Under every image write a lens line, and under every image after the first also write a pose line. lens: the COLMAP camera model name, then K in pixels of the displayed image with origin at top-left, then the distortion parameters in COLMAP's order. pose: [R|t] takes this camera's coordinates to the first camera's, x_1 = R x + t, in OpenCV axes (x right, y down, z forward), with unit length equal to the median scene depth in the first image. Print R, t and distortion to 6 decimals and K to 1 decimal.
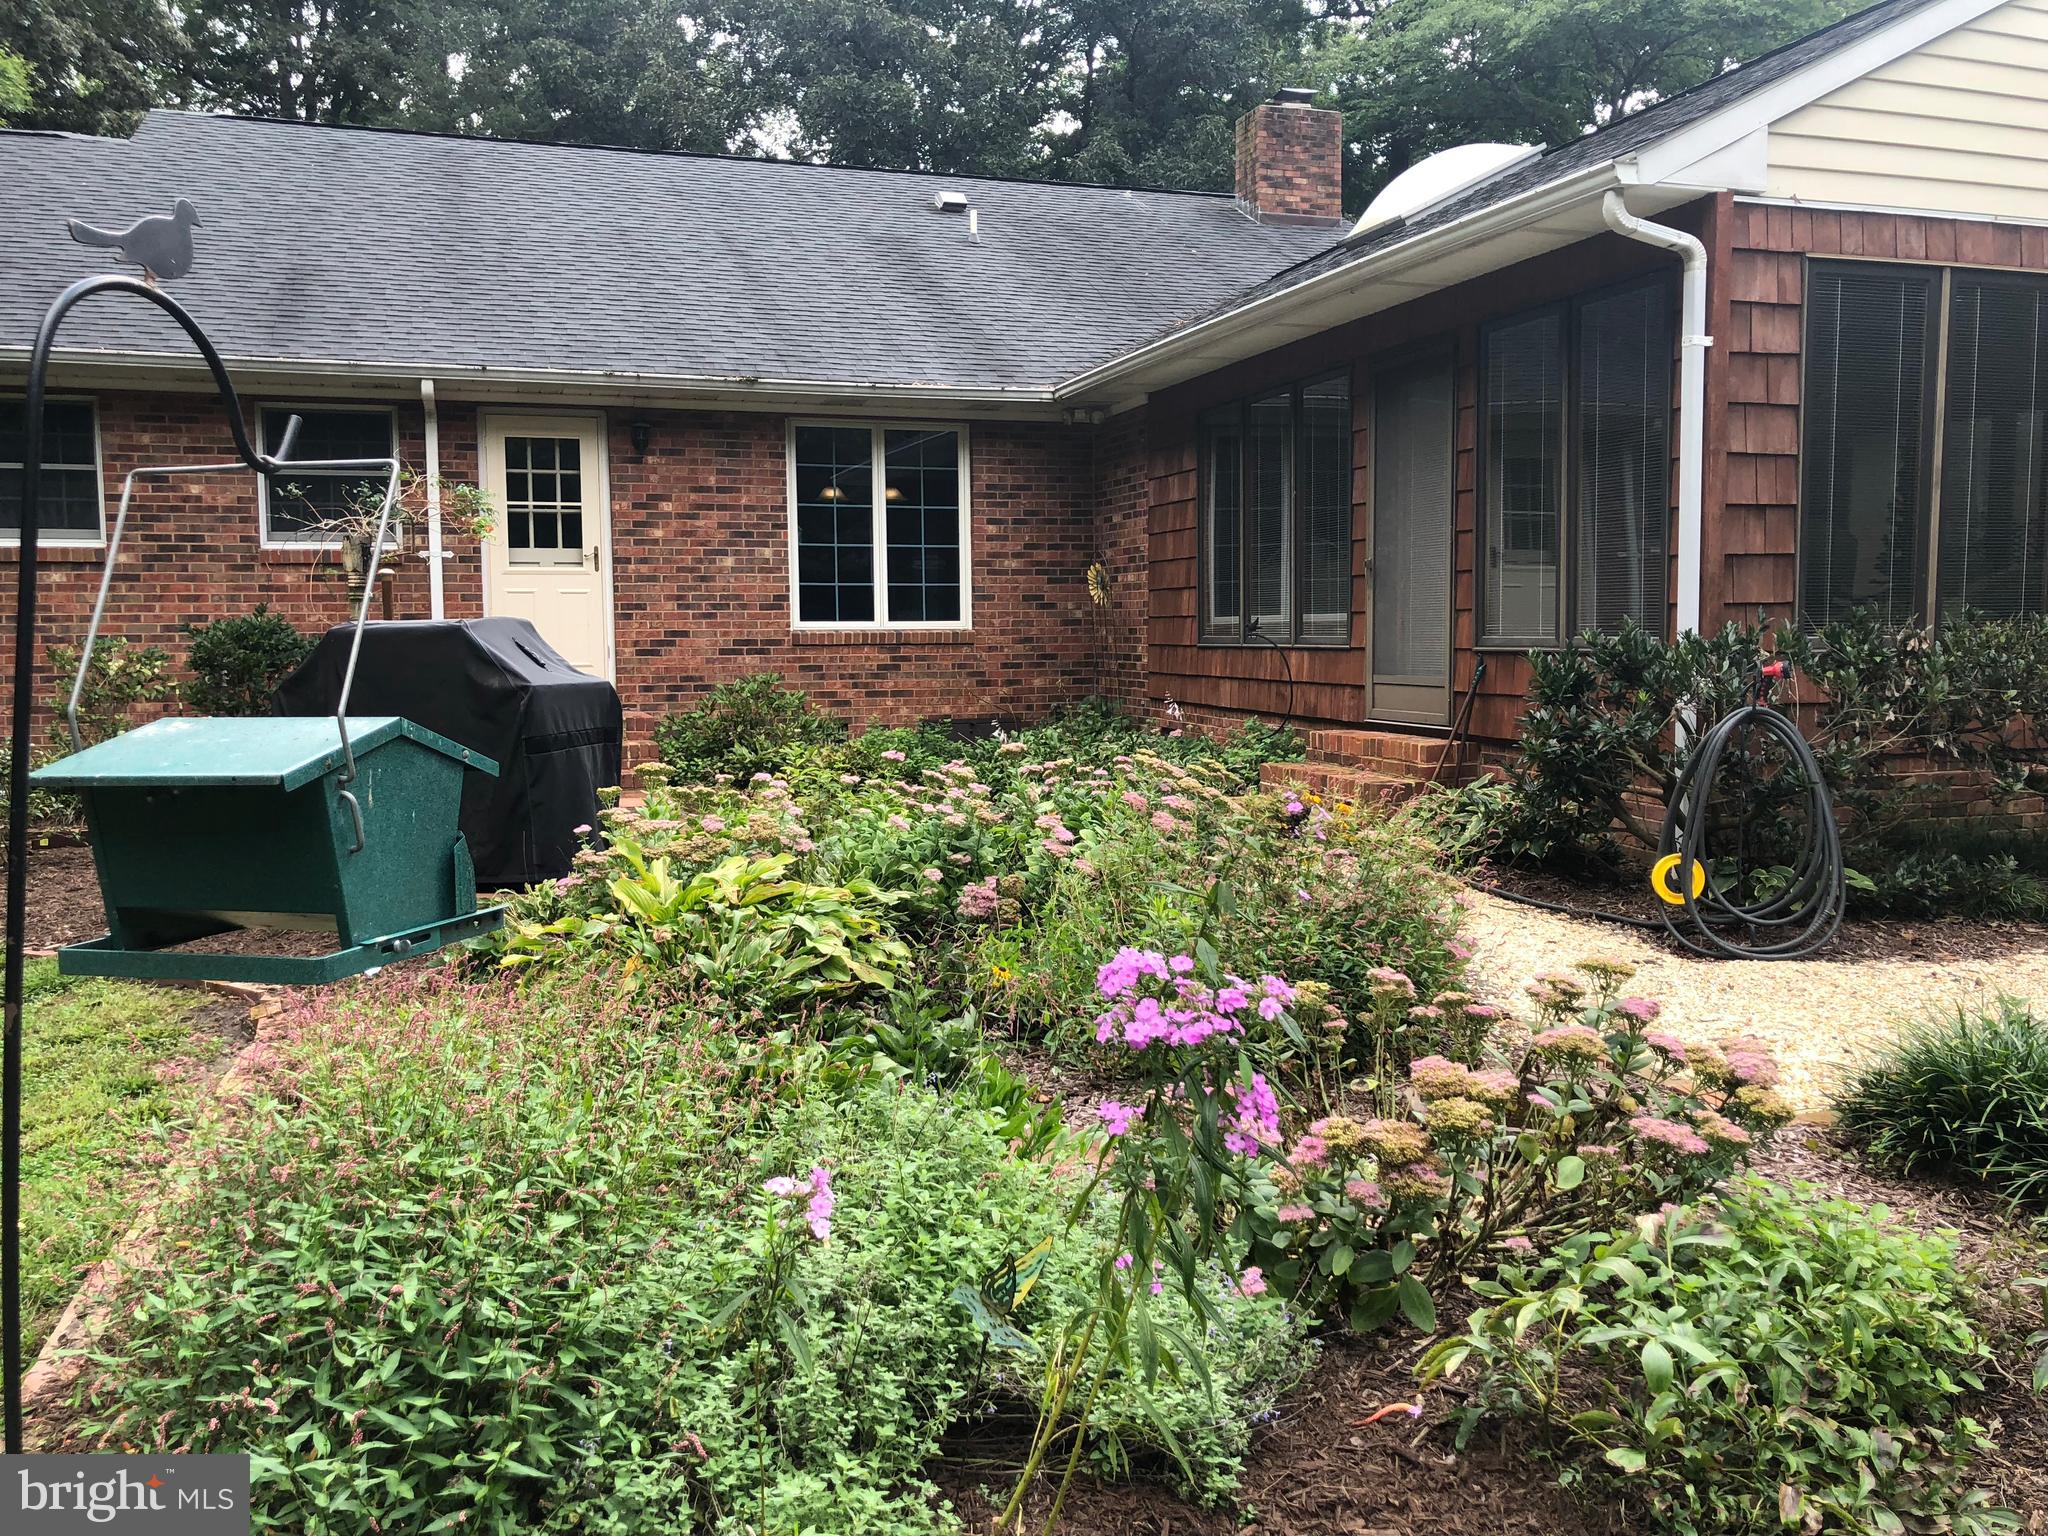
lens RADIAL K [[1678.8, 0, 1021.0], [0, 1678.8, 762.3], [0, 0, 1]] dist [0.004559, -0.013249]
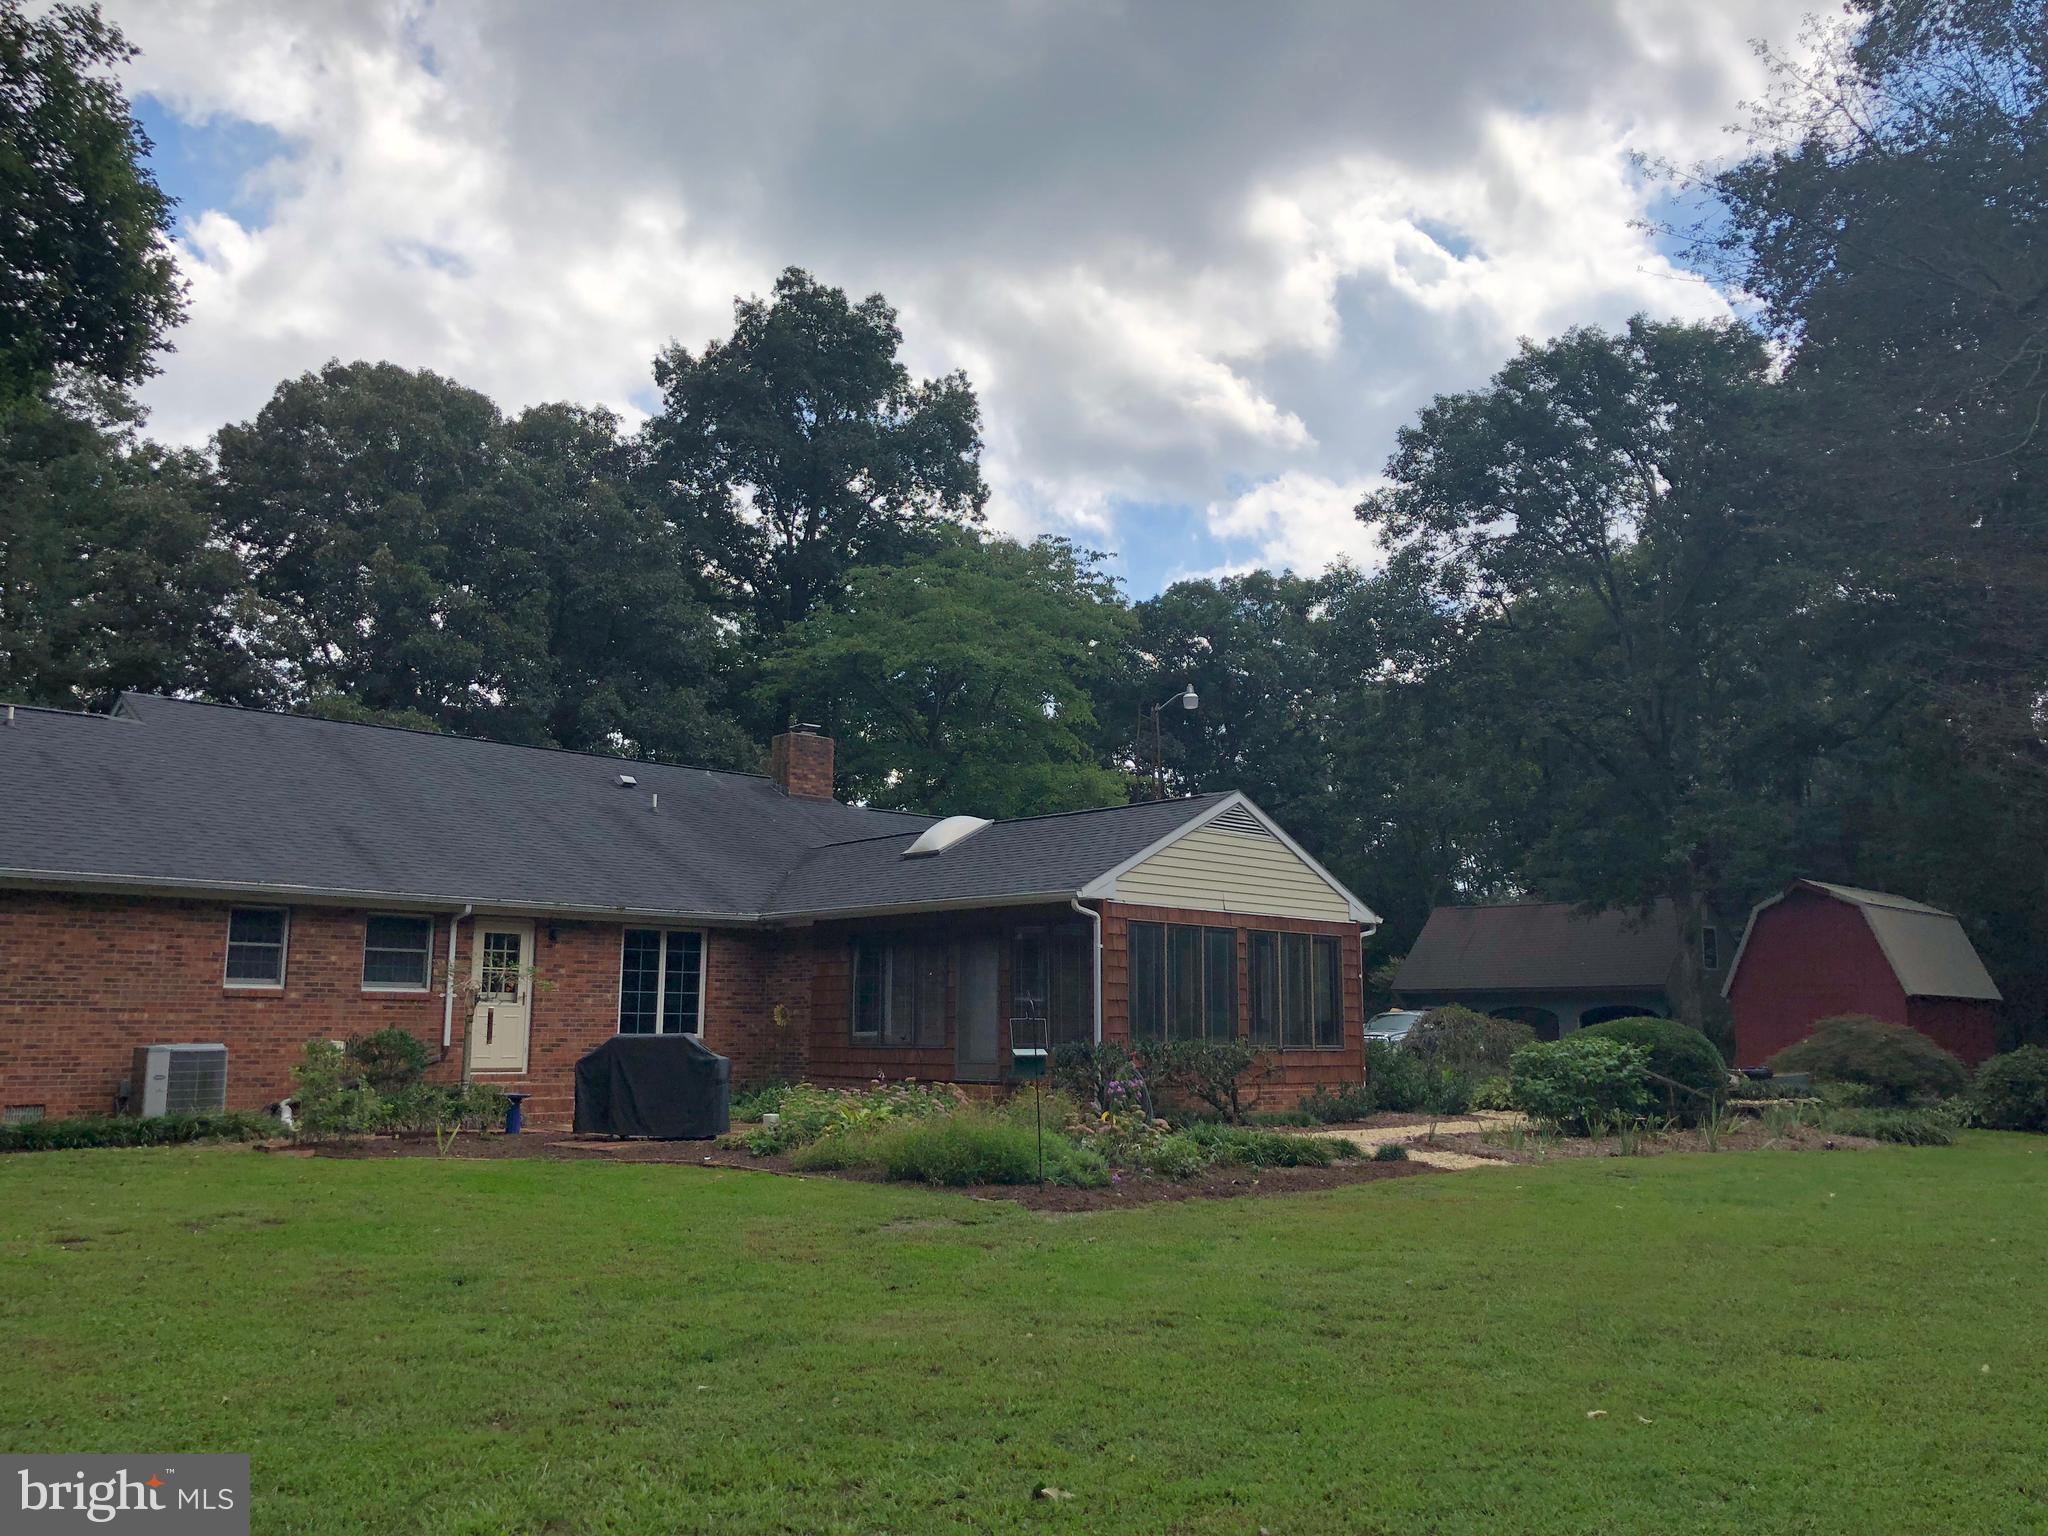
lens RADIAL K [[1678.8, 0, 1018.2], [0, 1678.8, 758.1], [0, 0, 1]] dist [0.004559, -0.013249]
pose [[0.900018, 0.078991, 0.428636, -0.579337], [0.026777, 0.971562, -0.235266, 0.071599], [-0.435030, 0.223221, 0.872308, -0.912554]]
